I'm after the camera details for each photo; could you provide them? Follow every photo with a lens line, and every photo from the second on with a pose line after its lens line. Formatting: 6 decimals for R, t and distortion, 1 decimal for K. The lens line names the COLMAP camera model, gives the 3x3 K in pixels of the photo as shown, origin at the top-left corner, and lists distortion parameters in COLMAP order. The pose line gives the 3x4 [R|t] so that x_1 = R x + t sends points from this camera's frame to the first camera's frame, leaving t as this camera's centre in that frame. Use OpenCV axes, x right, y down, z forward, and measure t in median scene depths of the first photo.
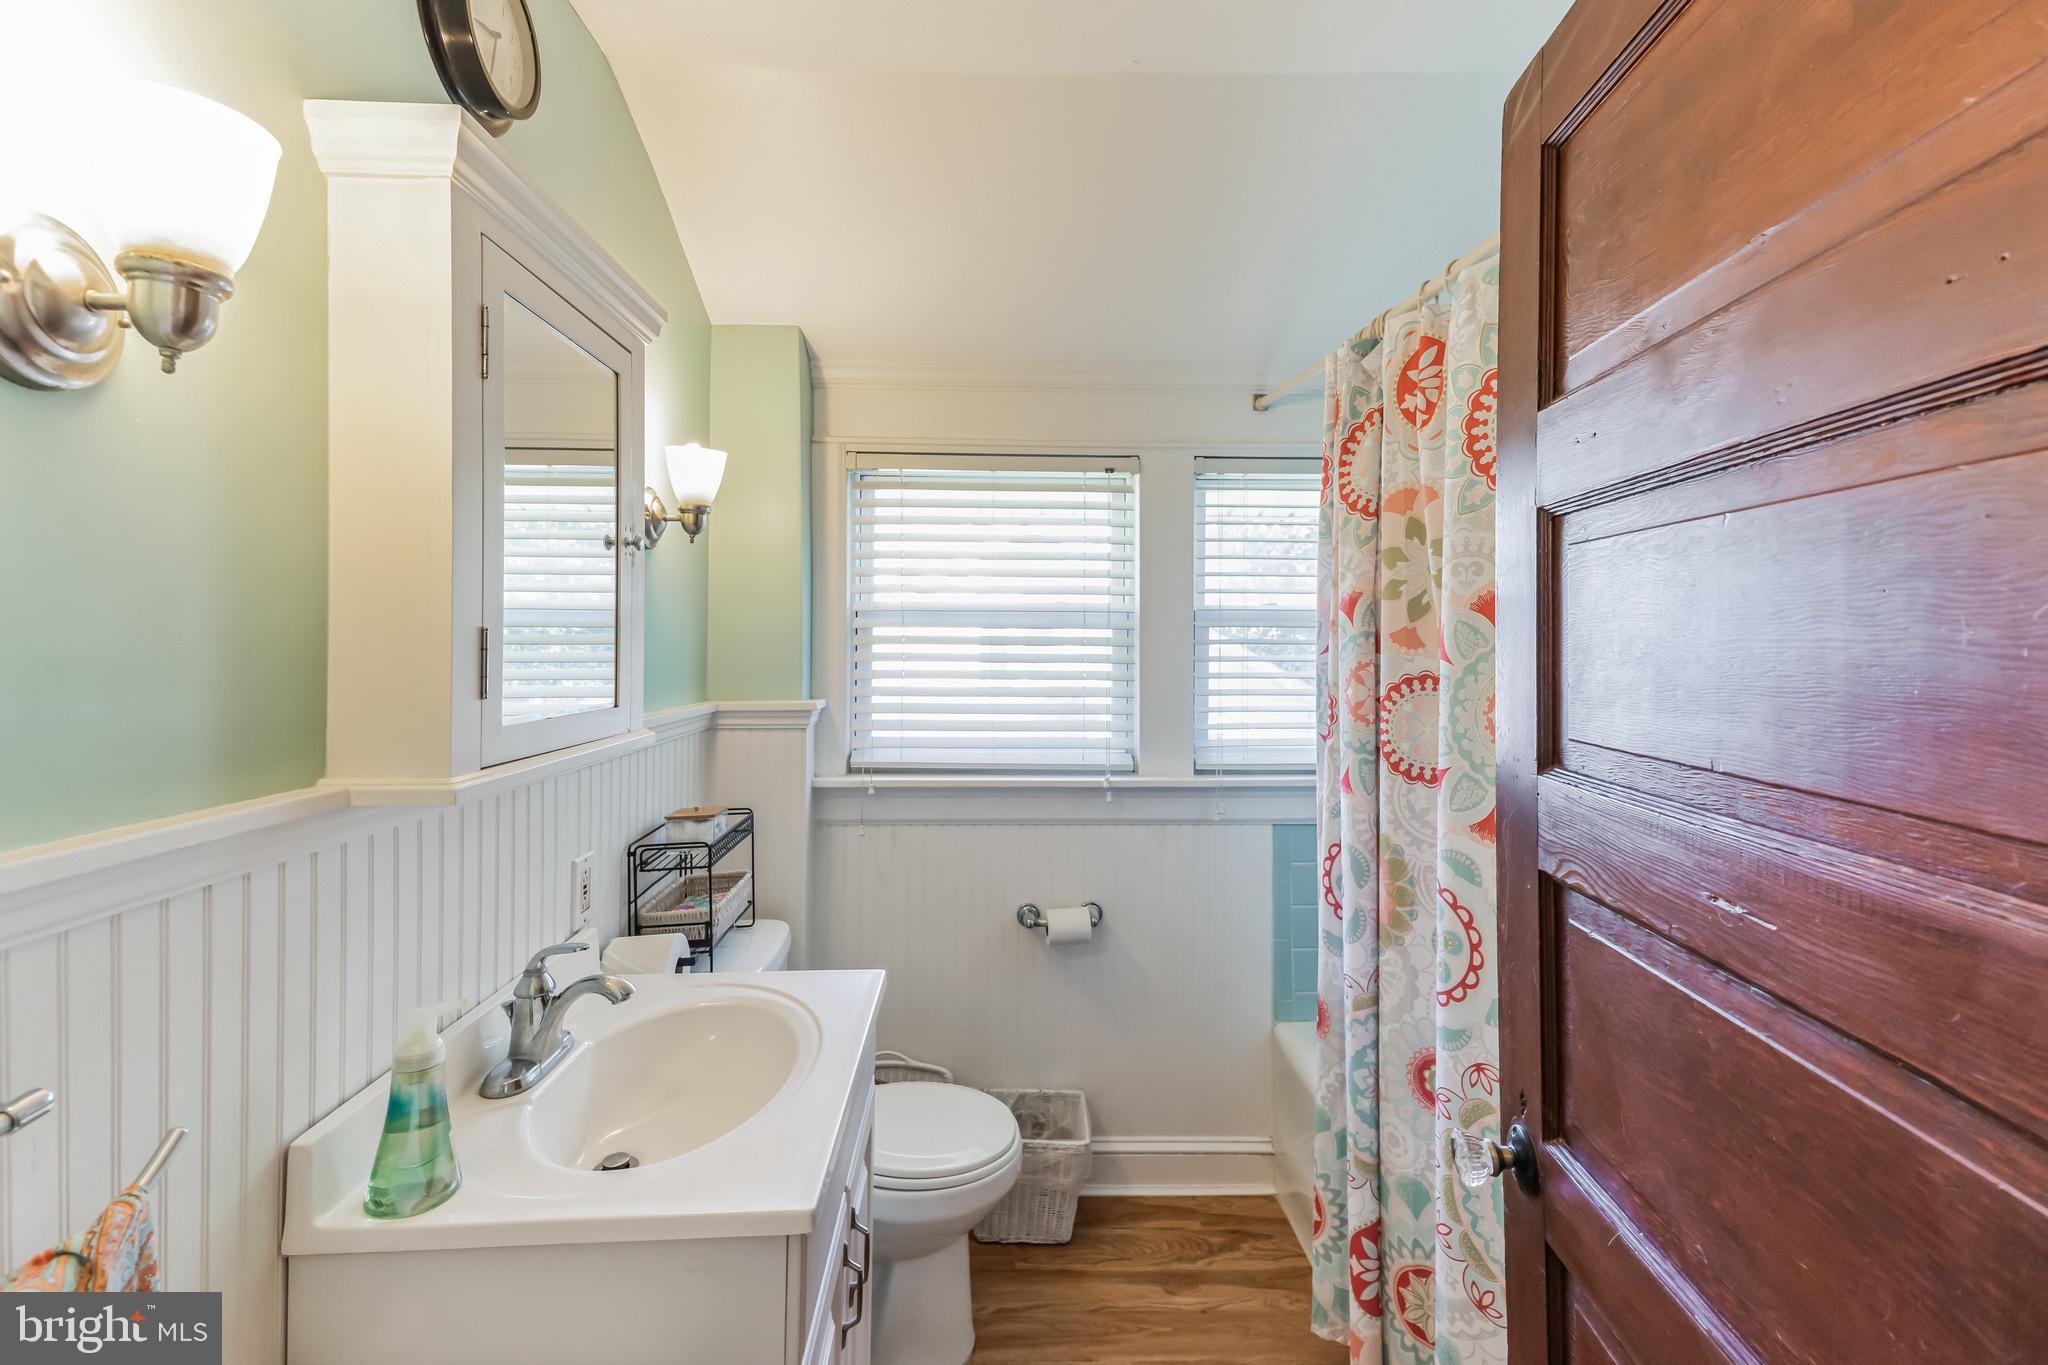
lens RADIAL K [[951.4, 0, 1020.6], [0, 951.4, 662.7], [0, 0, 1]] dist [0.069562, -0.029410]
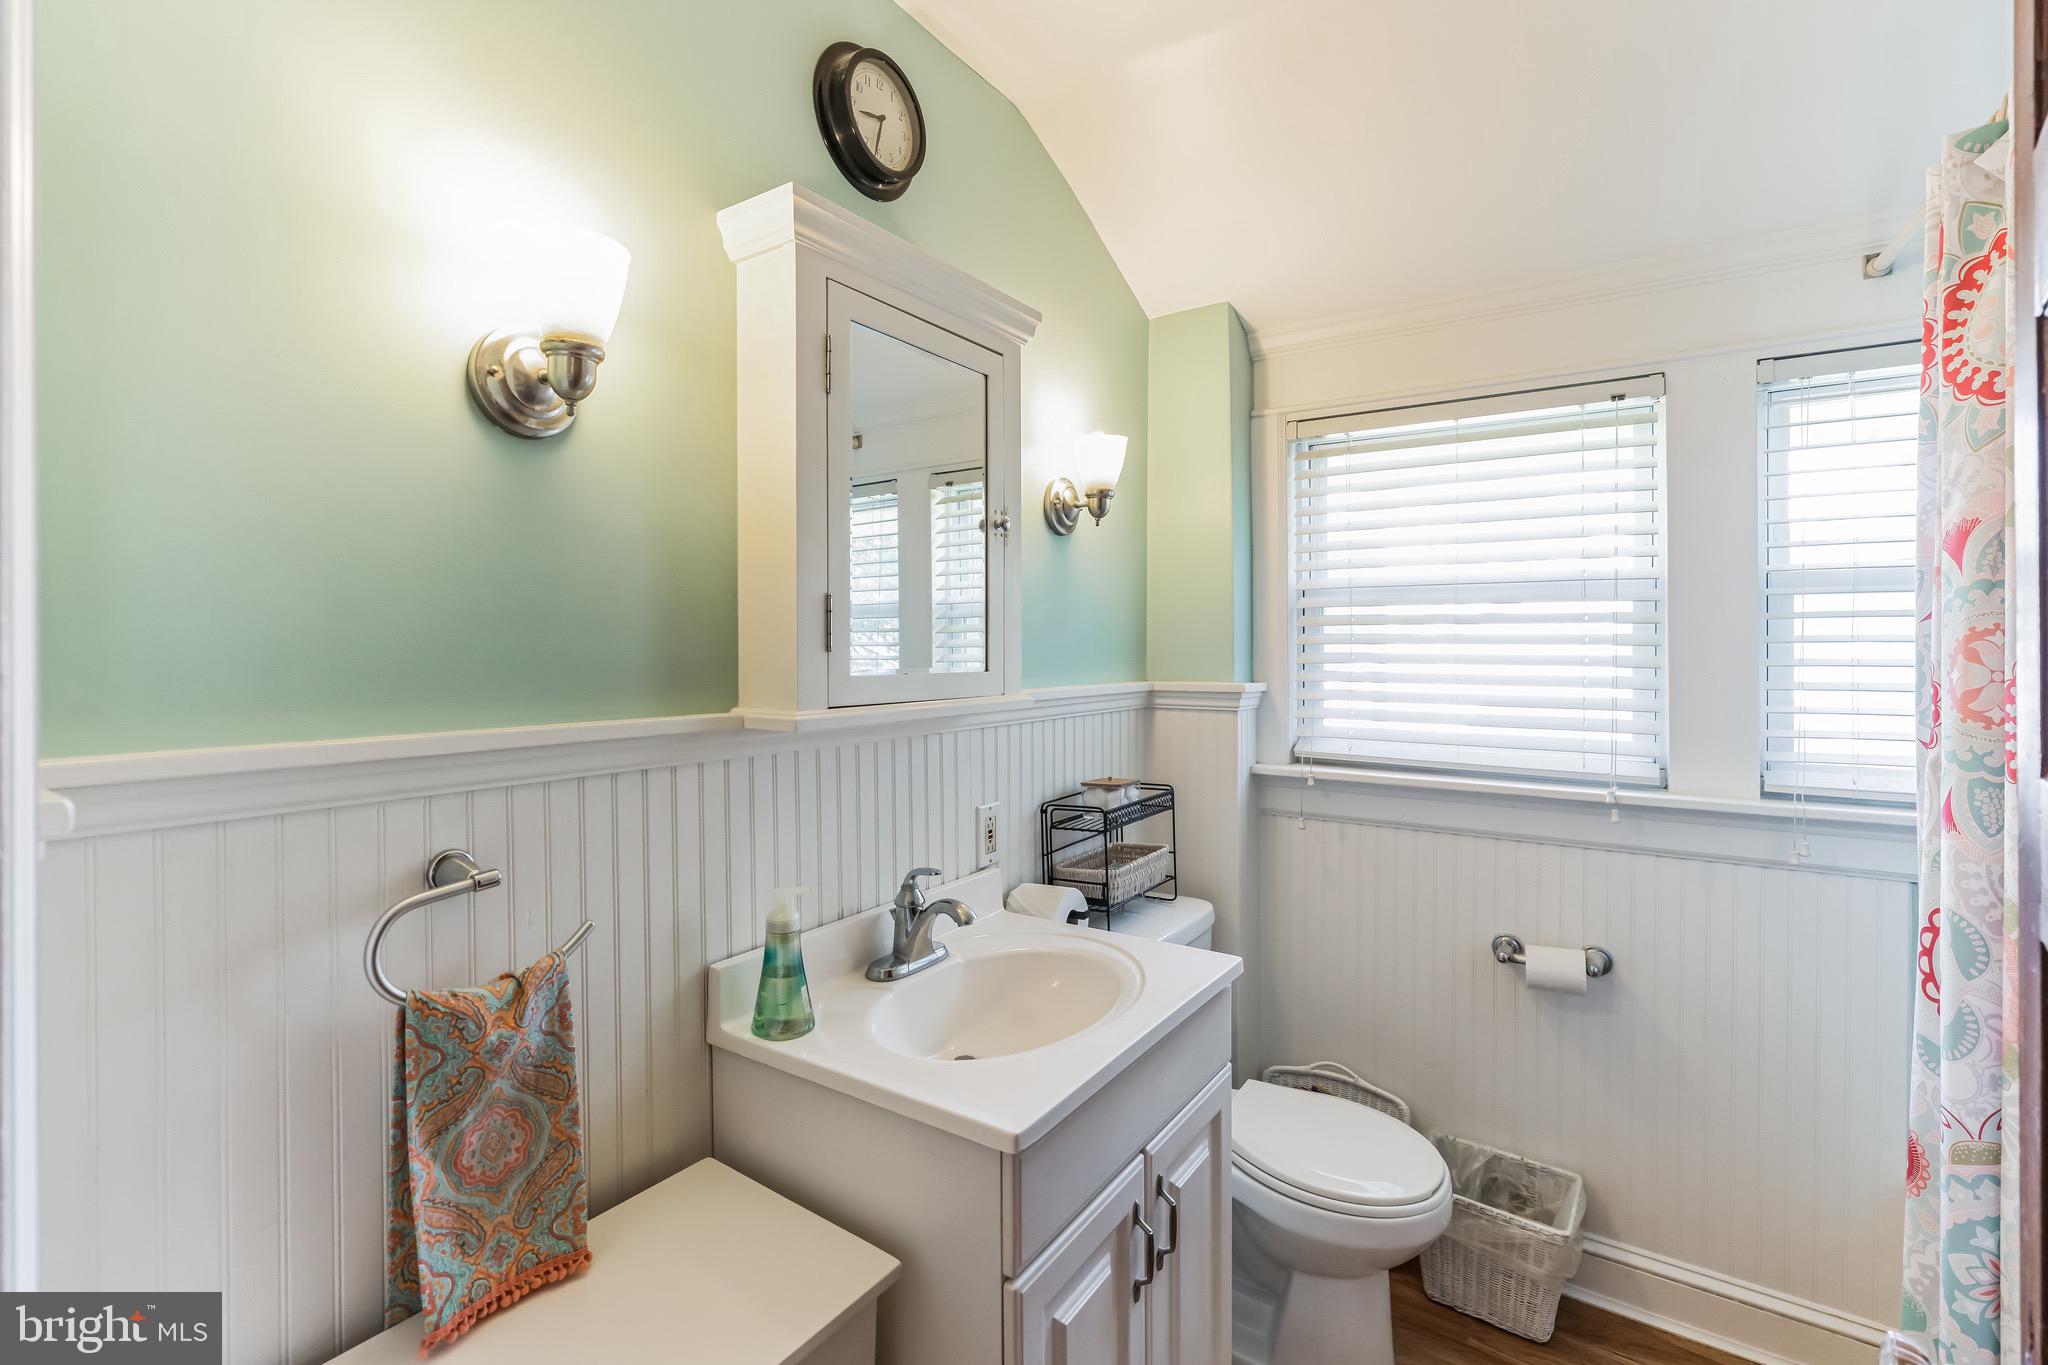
lens RADIAL K [[958.3, 0, 1016.7], [0, 958.3, 677.0], [0, 0, 1]] dist [-0.003776, 0.000671]
pose [[0.793843, 0.015377, -0.607928, 0.230445], [-0.012656, 0.999881, 0.008765, 0.033808], [0.607991, 0.000736, 0.793944, 0.101427]]
